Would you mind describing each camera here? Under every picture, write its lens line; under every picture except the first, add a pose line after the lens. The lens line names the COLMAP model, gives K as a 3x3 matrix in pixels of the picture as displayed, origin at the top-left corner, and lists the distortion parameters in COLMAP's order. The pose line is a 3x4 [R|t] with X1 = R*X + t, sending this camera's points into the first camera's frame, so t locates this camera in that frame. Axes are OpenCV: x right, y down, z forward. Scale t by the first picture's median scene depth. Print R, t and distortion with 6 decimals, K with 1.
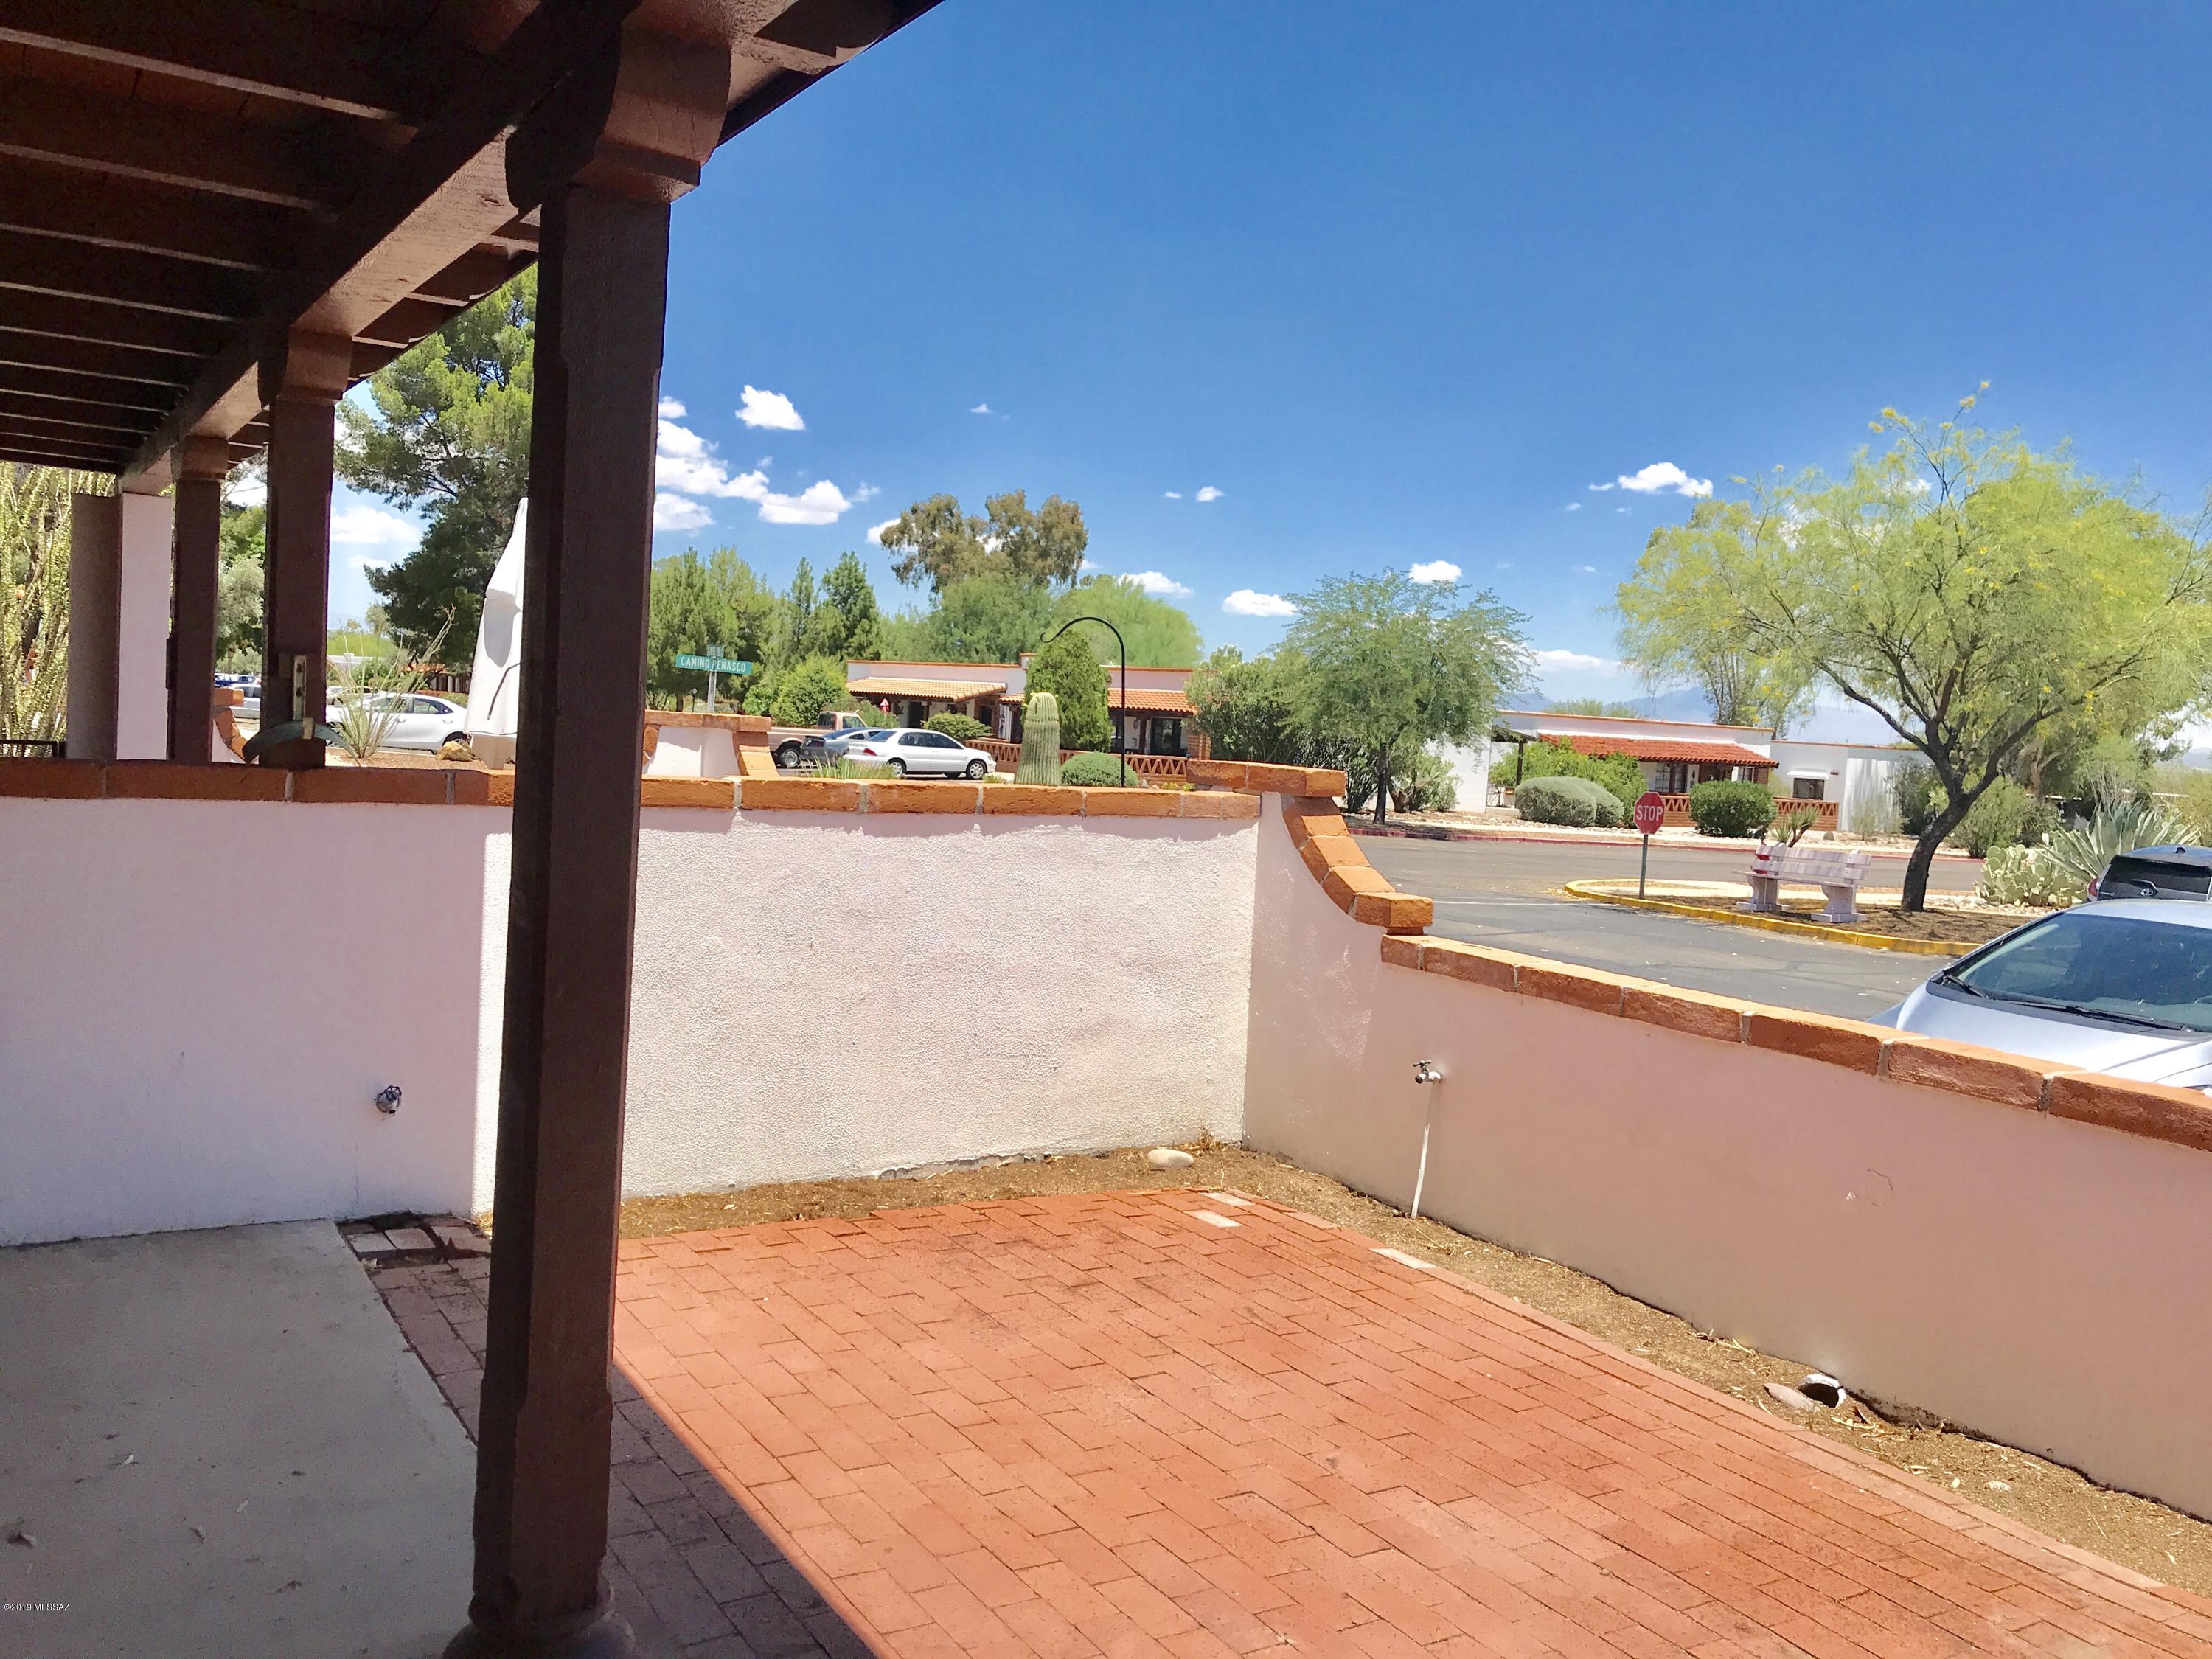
lens RADIAL K [[1836.8, 0, 1097.4], [0, 1836.8, 781.1], [0, 0, 1]] dist [0.077862, -0.149562]
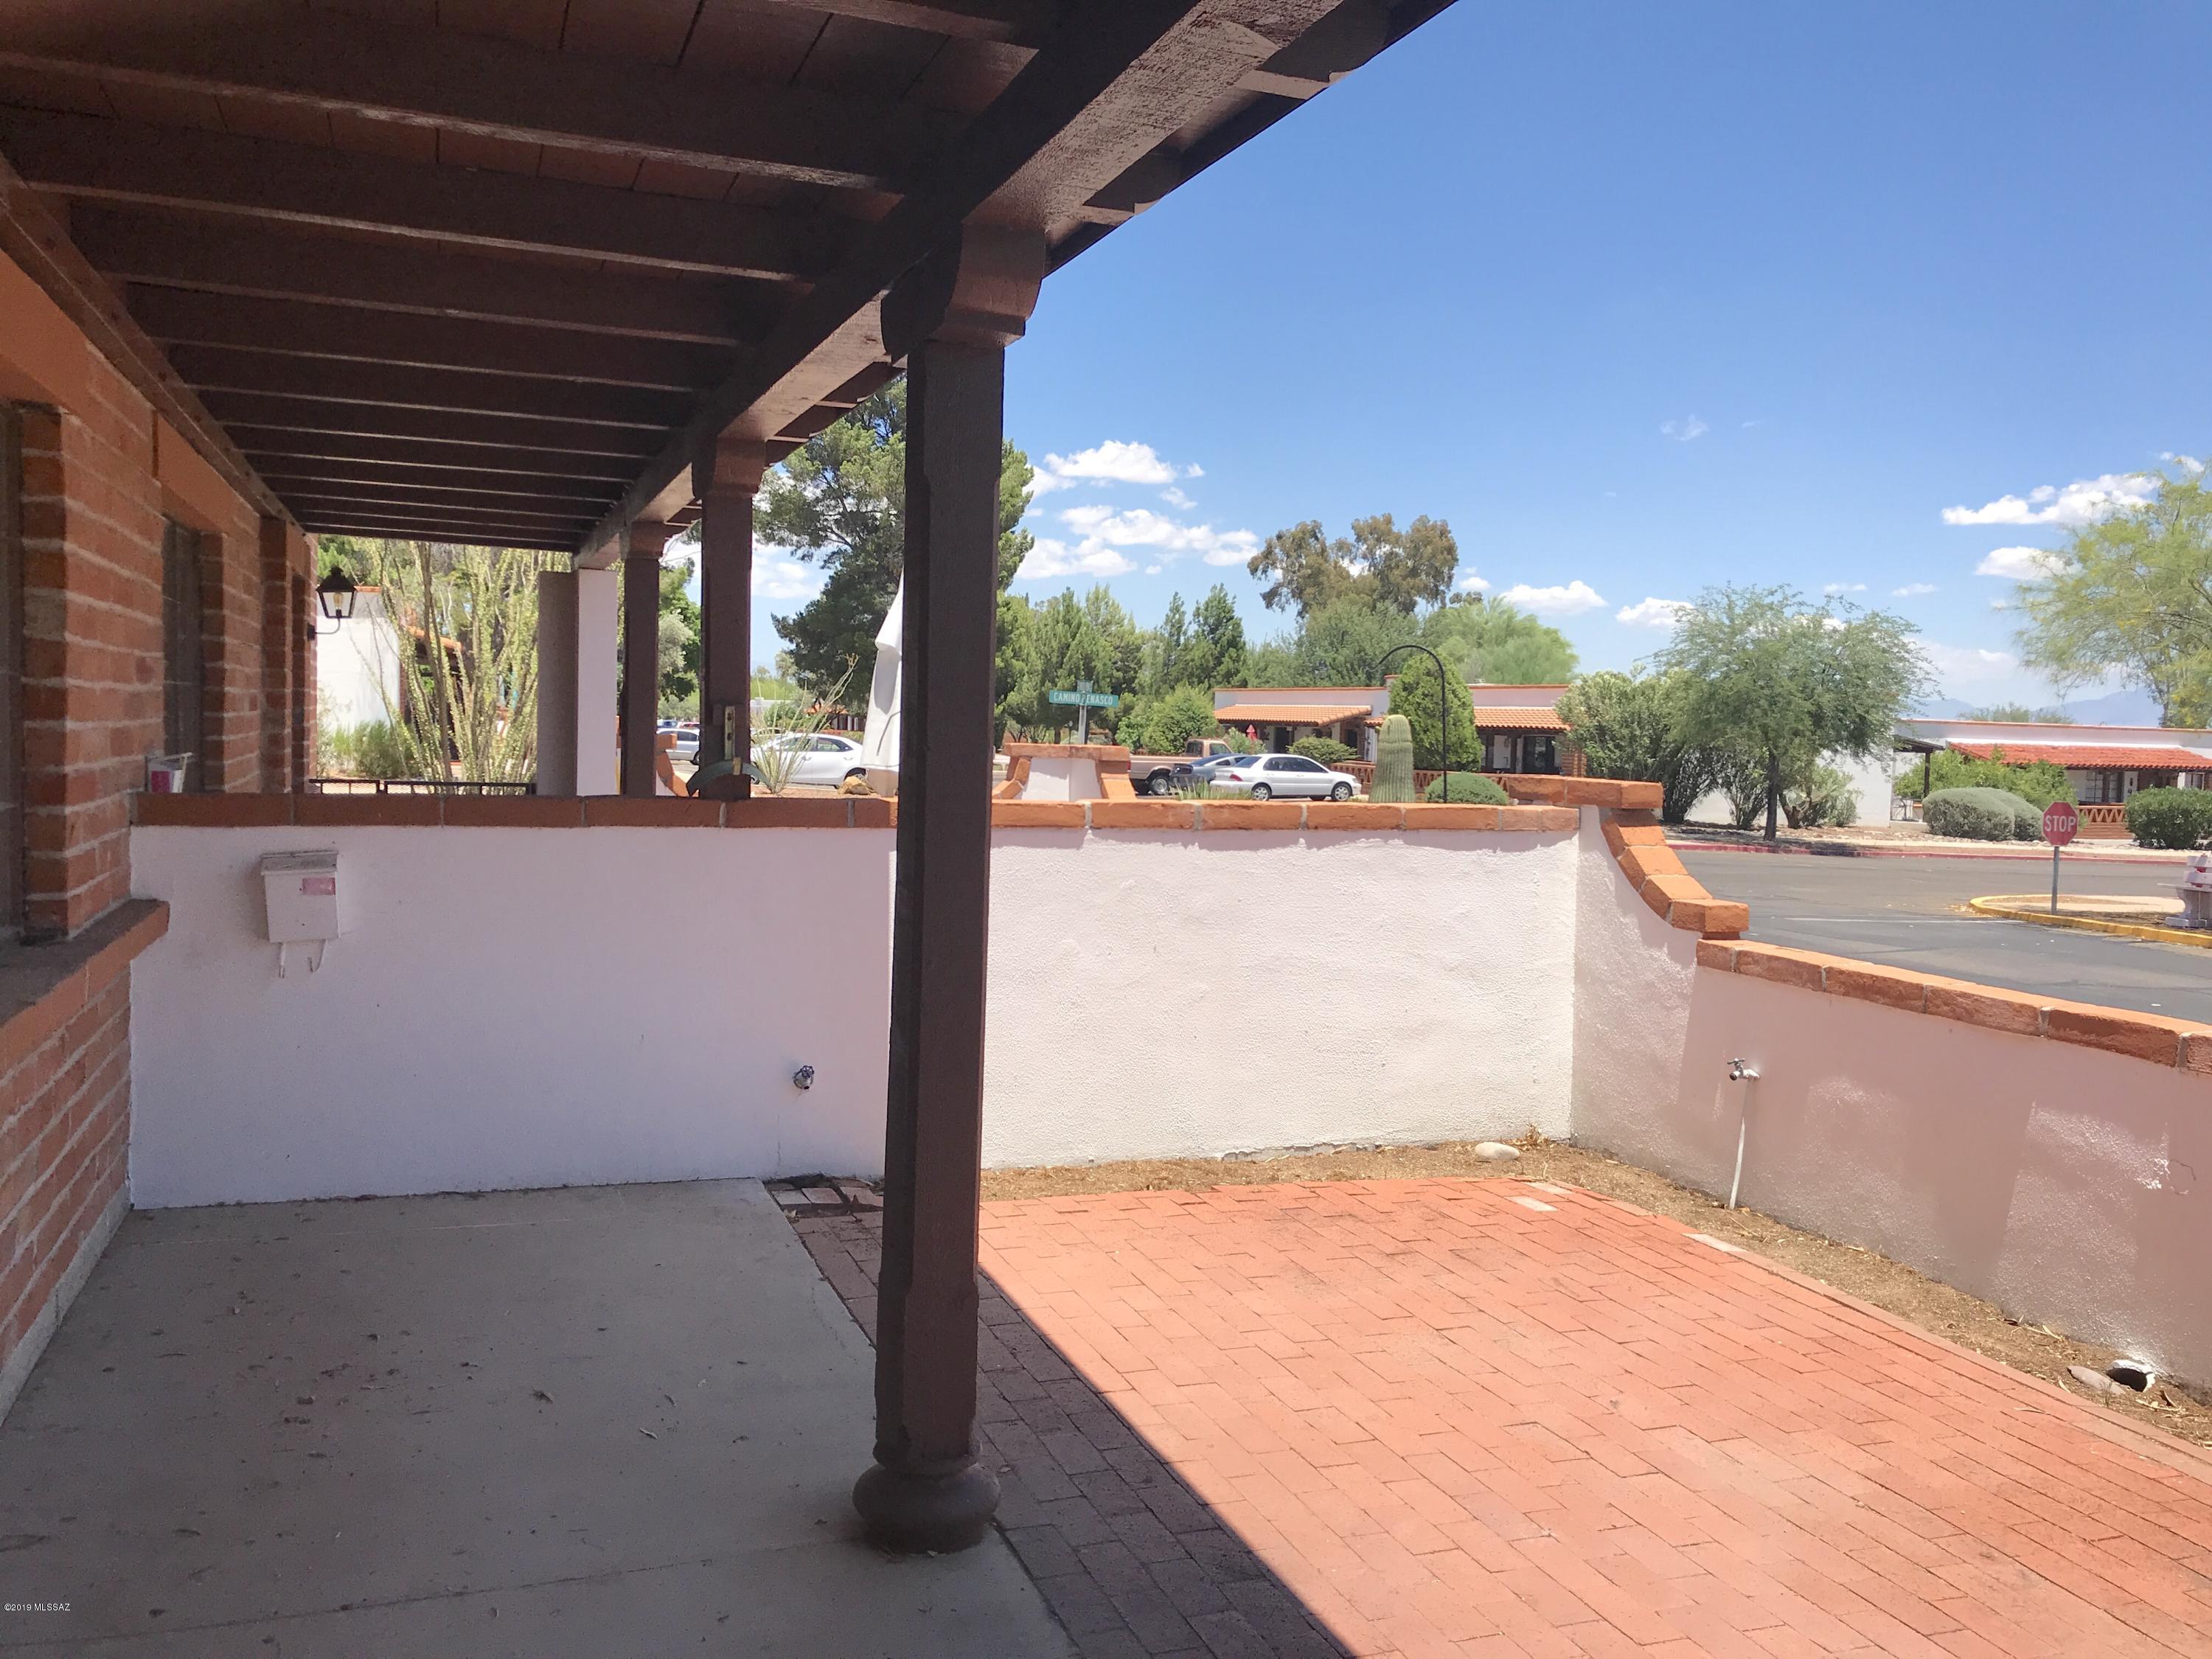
lens RADIAL K [[1836.8, 0, 1097.4], [0, 1836.8, 781.1], [0, 0, 1]] dist [0.077862, -0.149562]
pose [[0.979184, -0.022270, -0.201750, 0.036298], [0.019514, 0.999687, -0.015636, 0.003611], [0.202035, 0.011373, 0.979312, -0.101244]]
